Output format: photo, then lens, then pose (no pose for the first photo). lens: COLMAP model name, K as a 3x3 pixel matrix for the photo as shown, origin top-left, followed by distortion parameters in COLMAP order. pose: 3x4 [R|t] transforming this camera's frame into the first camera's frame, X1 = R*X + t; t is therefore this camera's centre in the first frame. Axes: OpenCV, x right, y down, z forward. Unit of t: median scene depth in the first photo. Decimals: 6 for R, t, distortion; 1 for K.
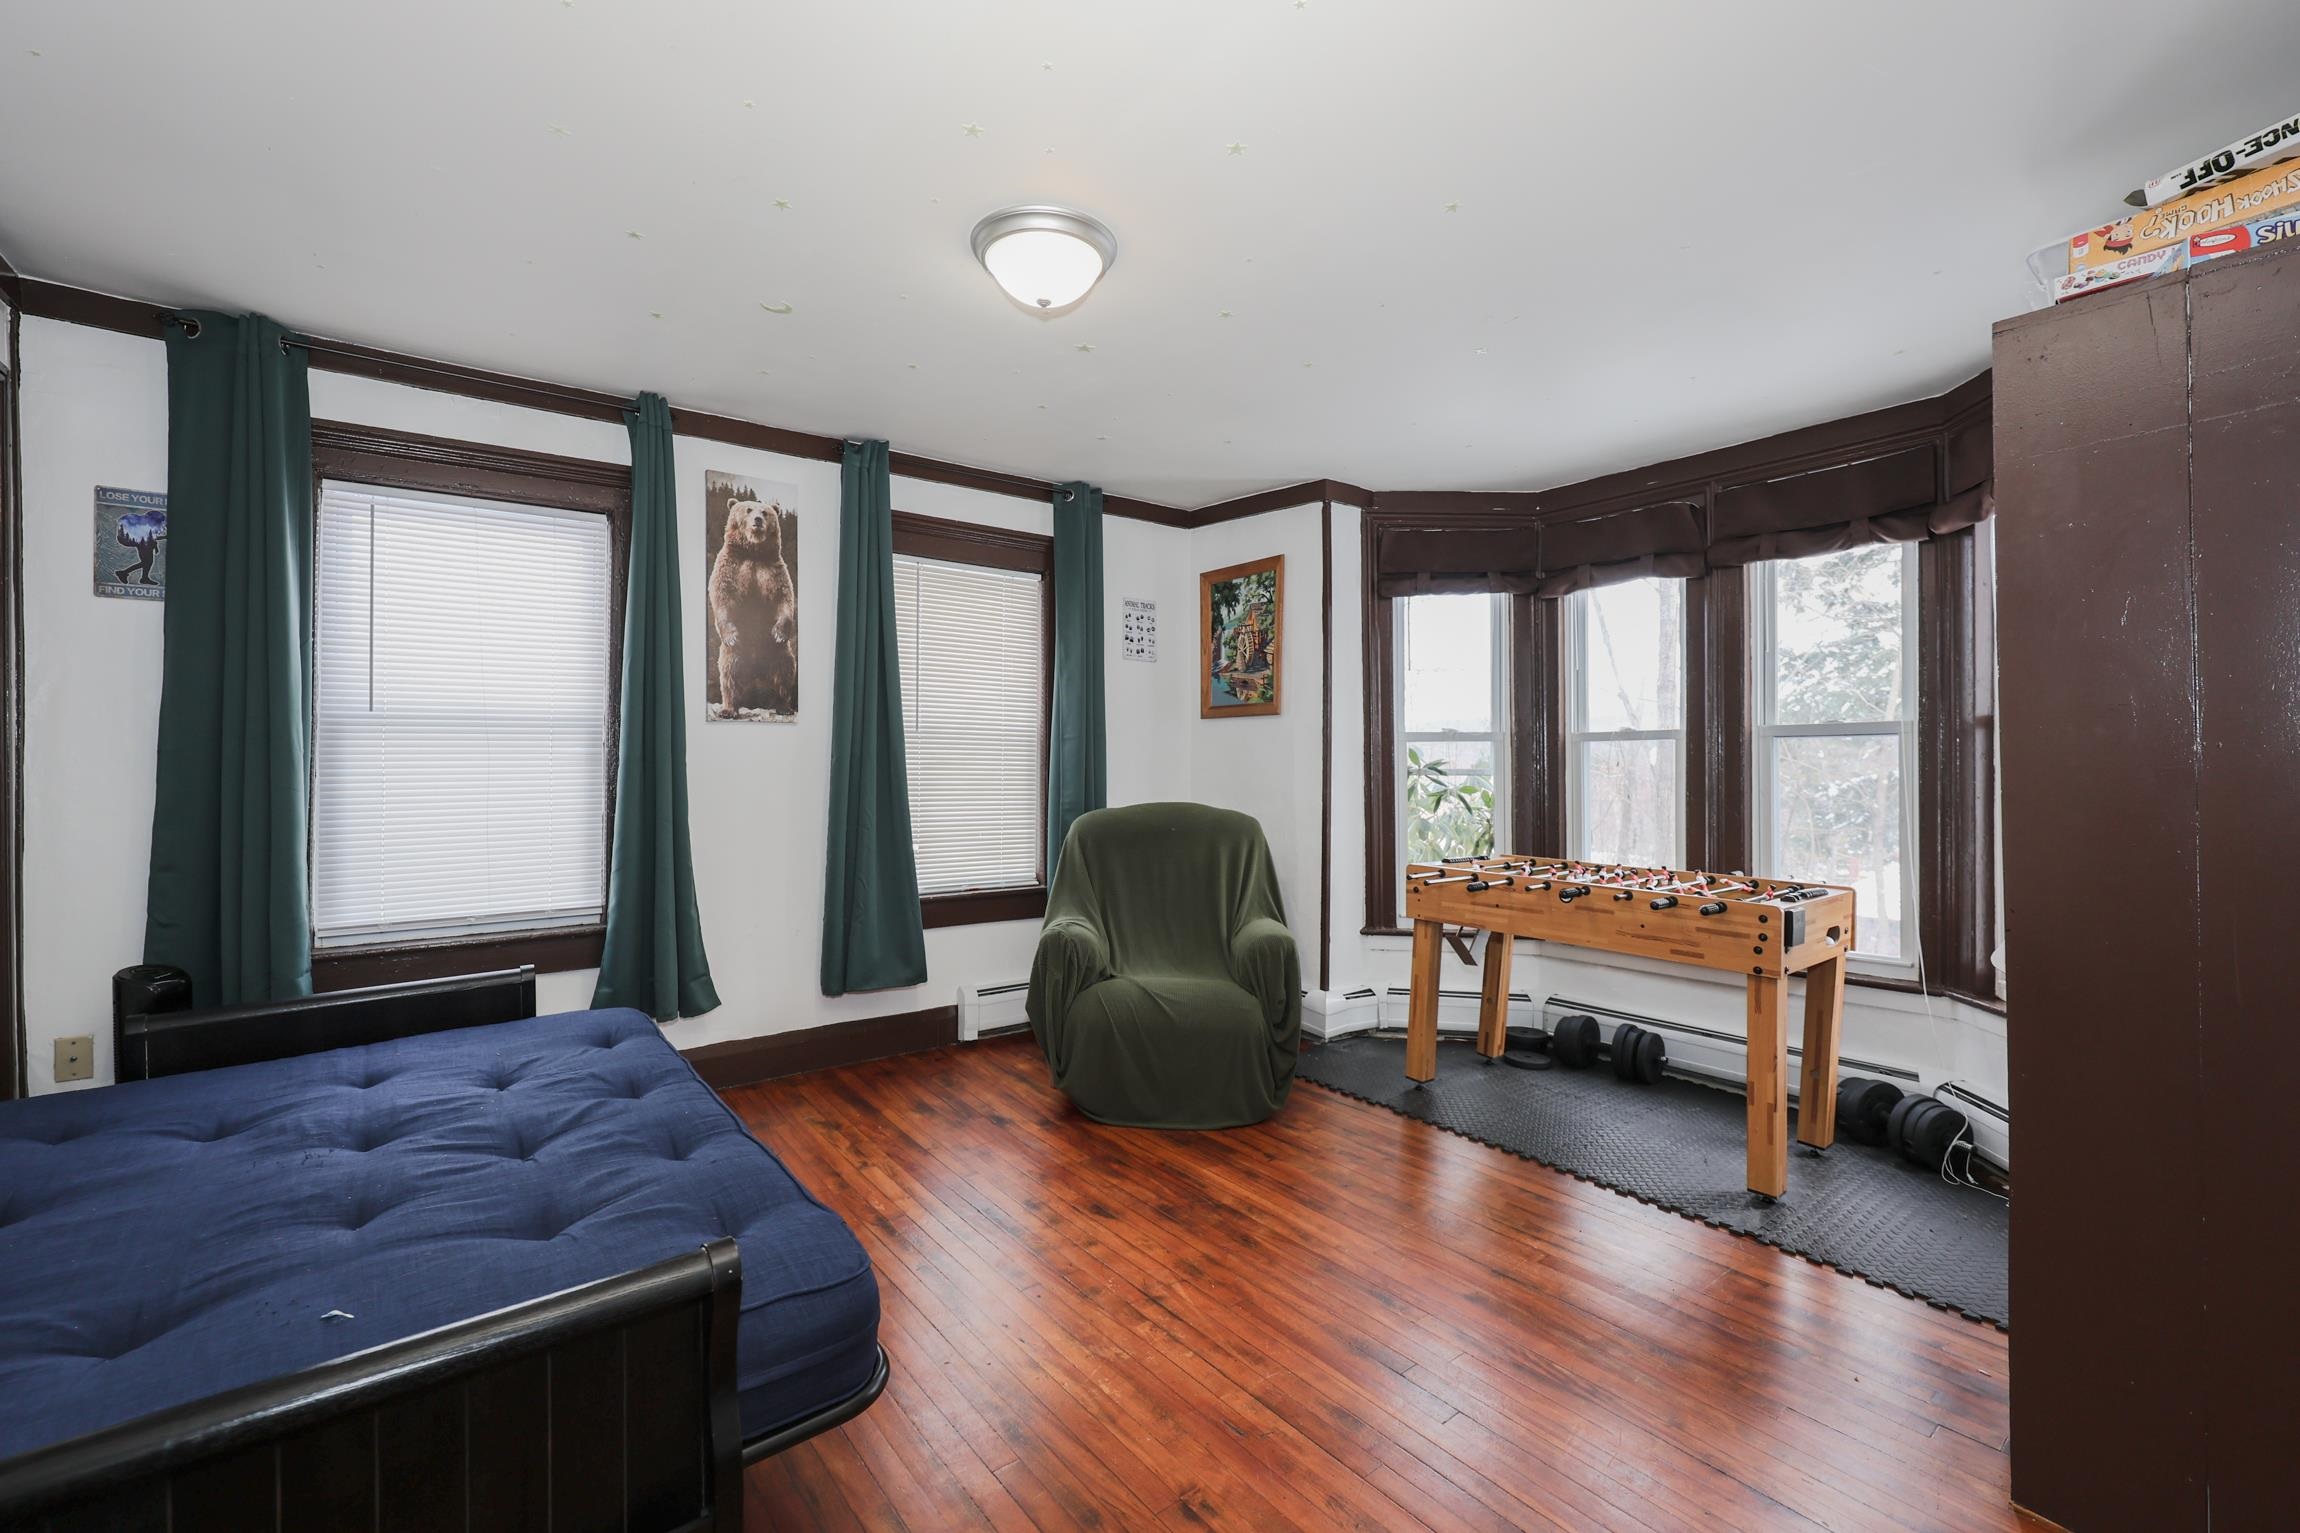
lens RADIAL K [[959.3, 0, 1165.1], [0, 959.3, 757.8], [0, 0, 1]] dist [0.001692, -0.001154]
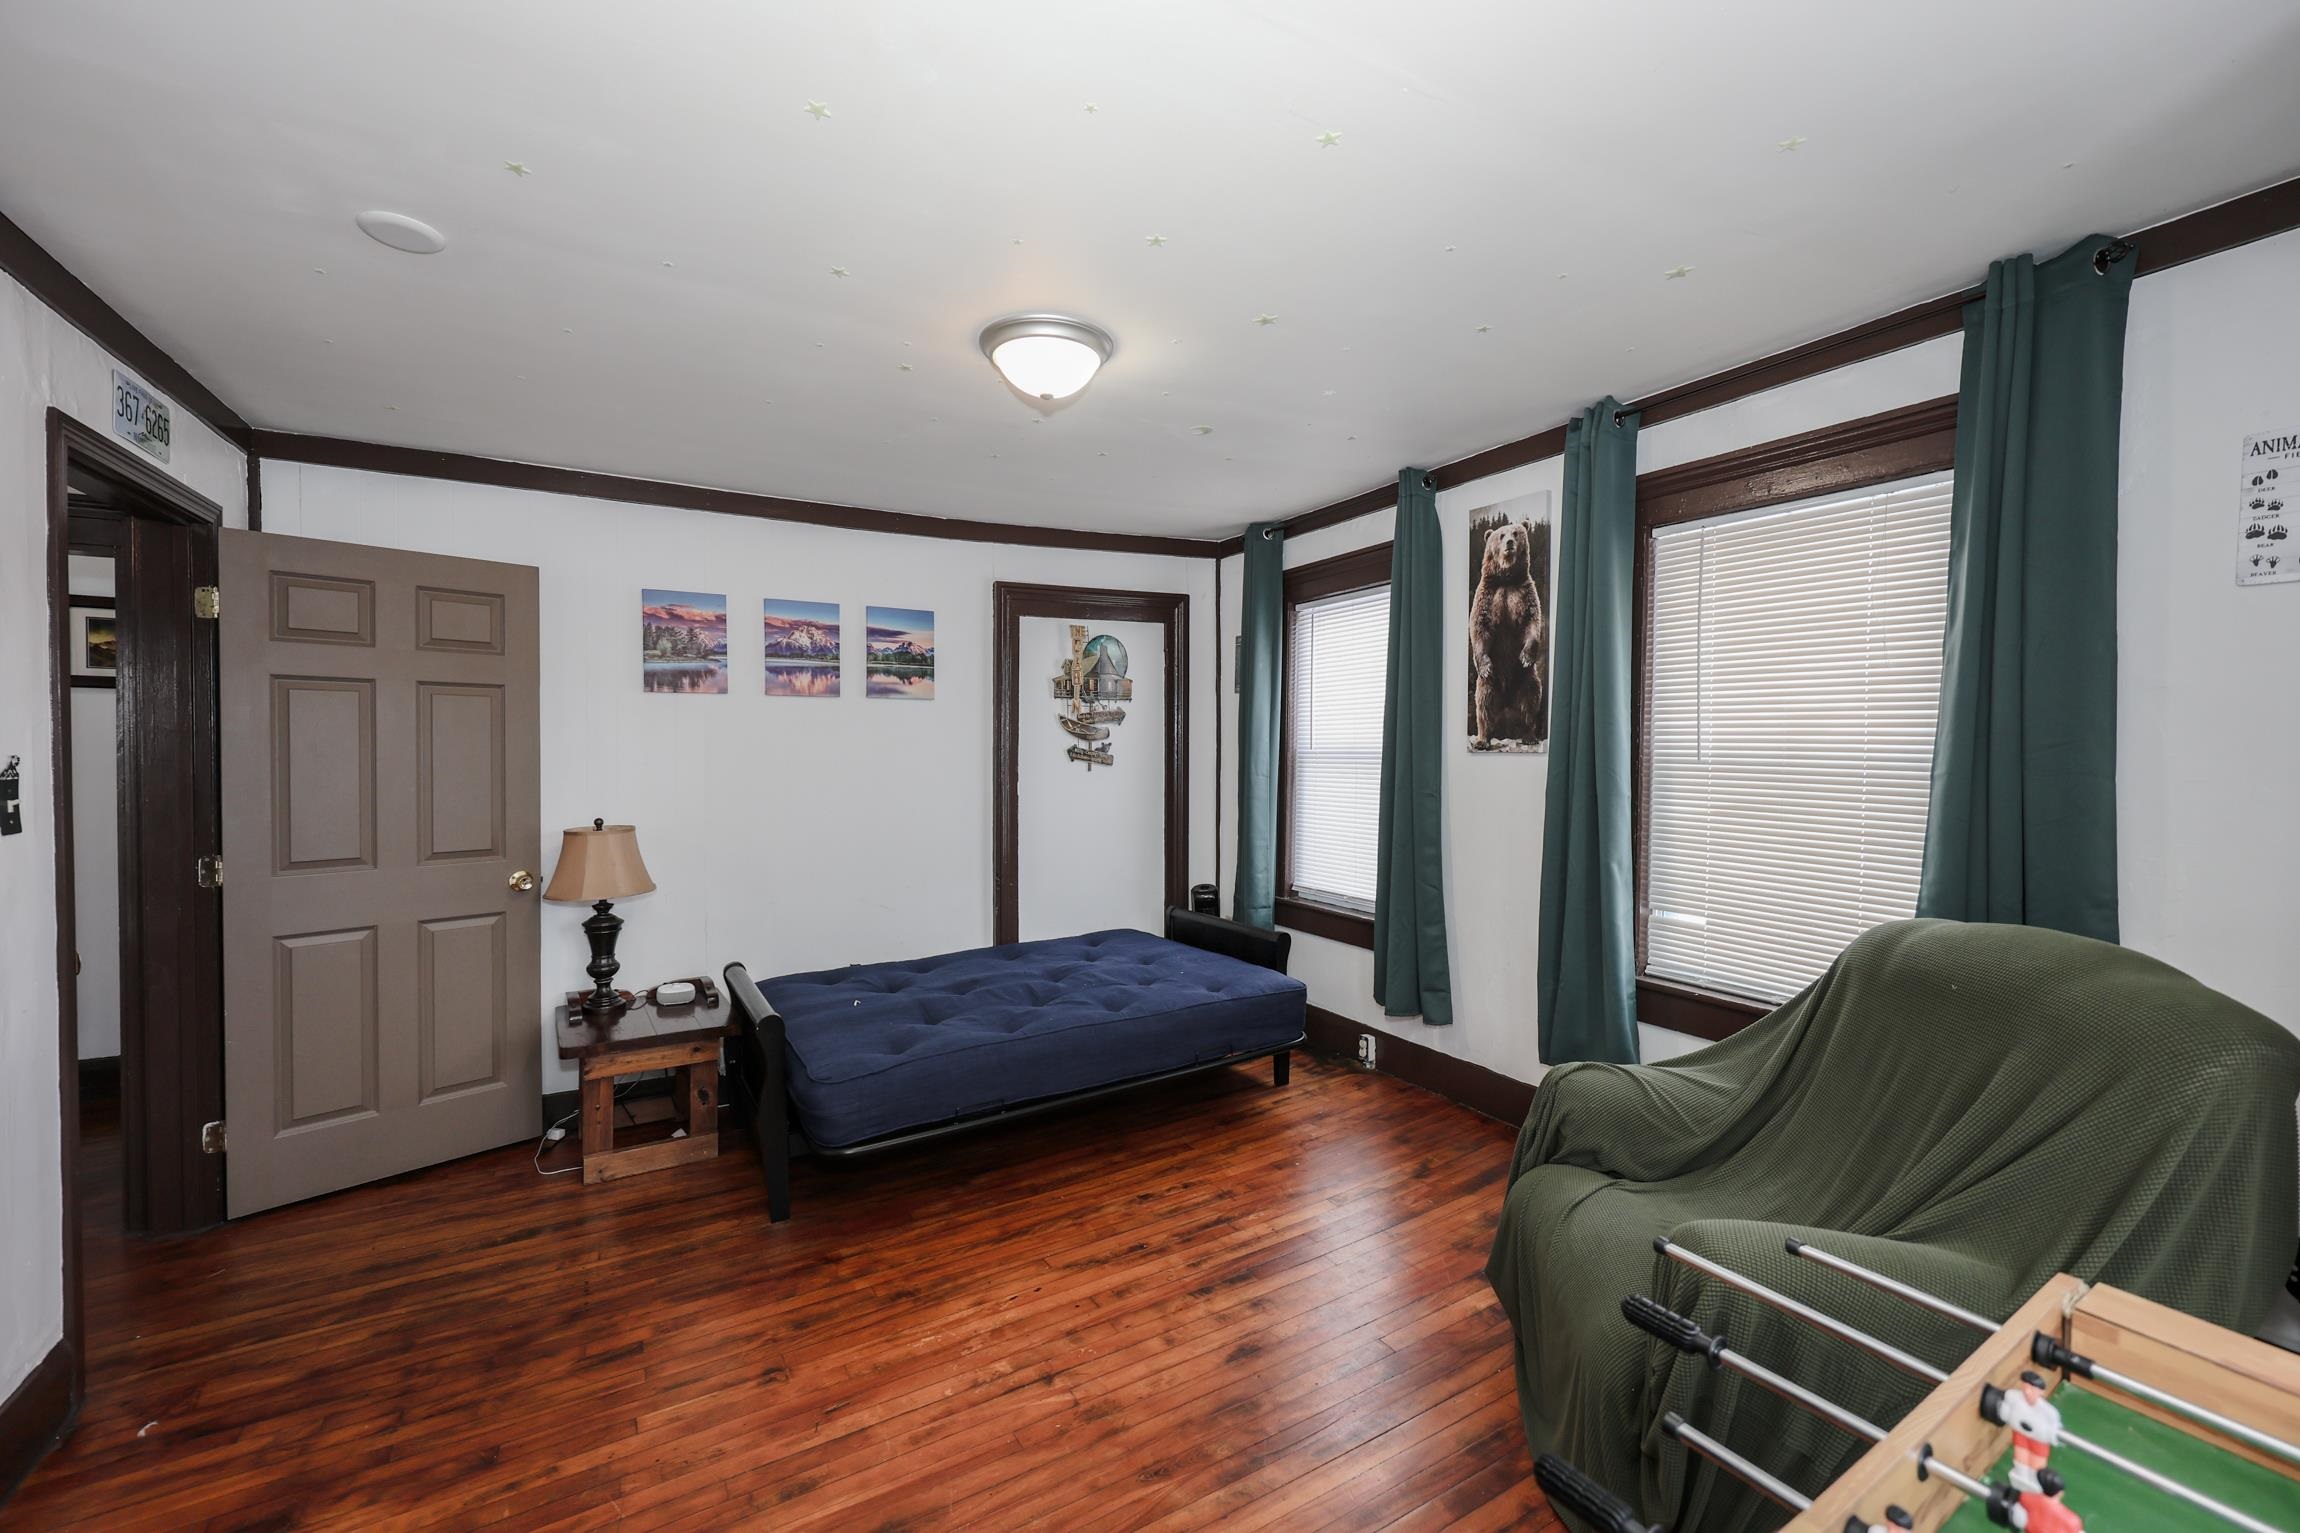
lens RADIAL K [[959.3, 0, 1166.2], [0, 959.3, 755.1], [0, 0, 1]] dist [0.001692, -0.001154]
pose [[-0.144920, 0.014381, -0.989339, 0.592903], [0.003637, 0.999895, 0.014002, -0.050243], [0.989437, -0.001569, -0.144957, 0.810508]]
